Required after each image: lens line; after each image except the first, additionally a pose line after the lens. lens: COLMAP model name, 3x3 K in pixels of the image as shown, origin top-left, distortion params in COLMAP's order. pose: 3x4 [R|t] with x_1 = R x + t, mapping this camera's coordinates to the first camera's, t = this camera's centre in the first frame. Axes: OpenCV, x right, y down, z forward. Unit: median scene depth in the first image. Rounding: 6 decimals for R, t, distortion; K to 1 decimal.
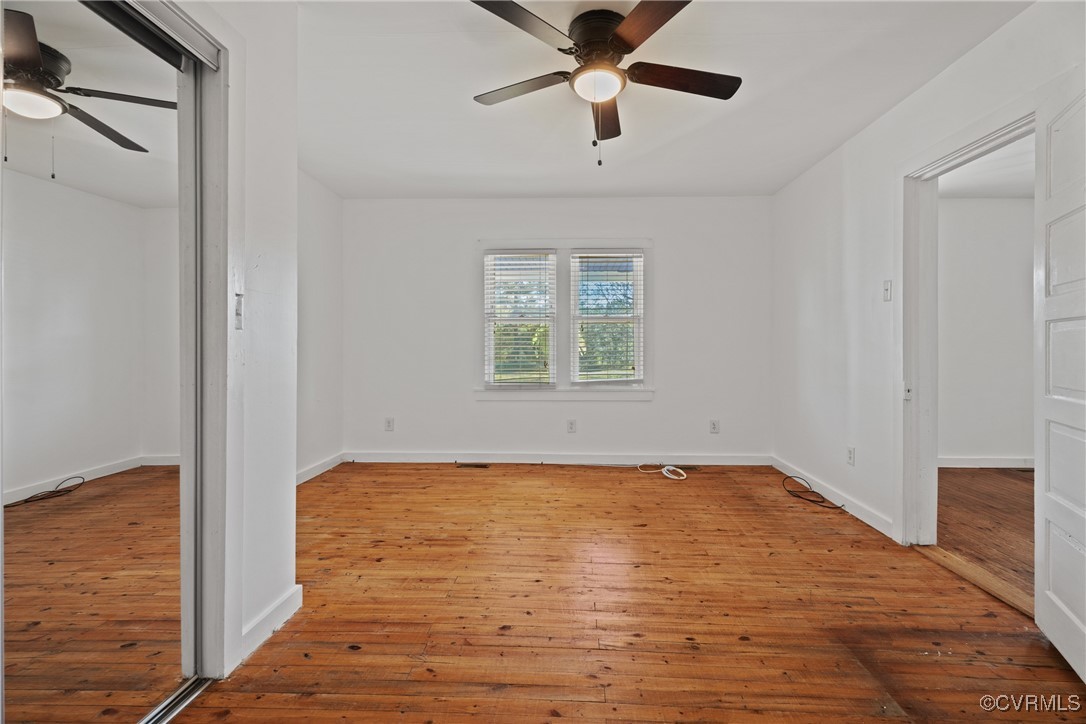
lens RADIAL K [[481.6, 0, 540.7], [0, 481.6, 357.7], [0, 0, 1]] dist [-0.002424, -0.000165]
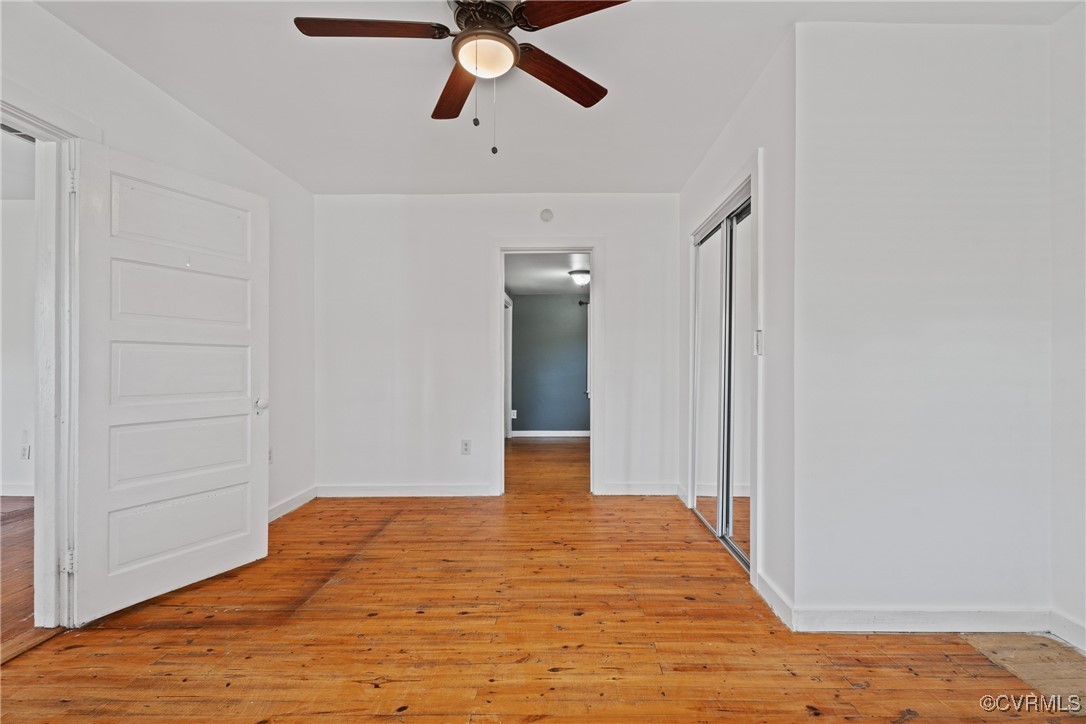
lens RADIAL K [[481.6, 0, 540.7], [0, 481.6, 357.7], [0, 0, 1]] dist [-0.002424, -0.000165]
pose [[-0.999741, -0.006232, -0.021883, 0.040829], [-0.006316, 0.999973, 0.003774, -0.042343], [0.021859, 0.003911, -0.999753, 1.966855]]
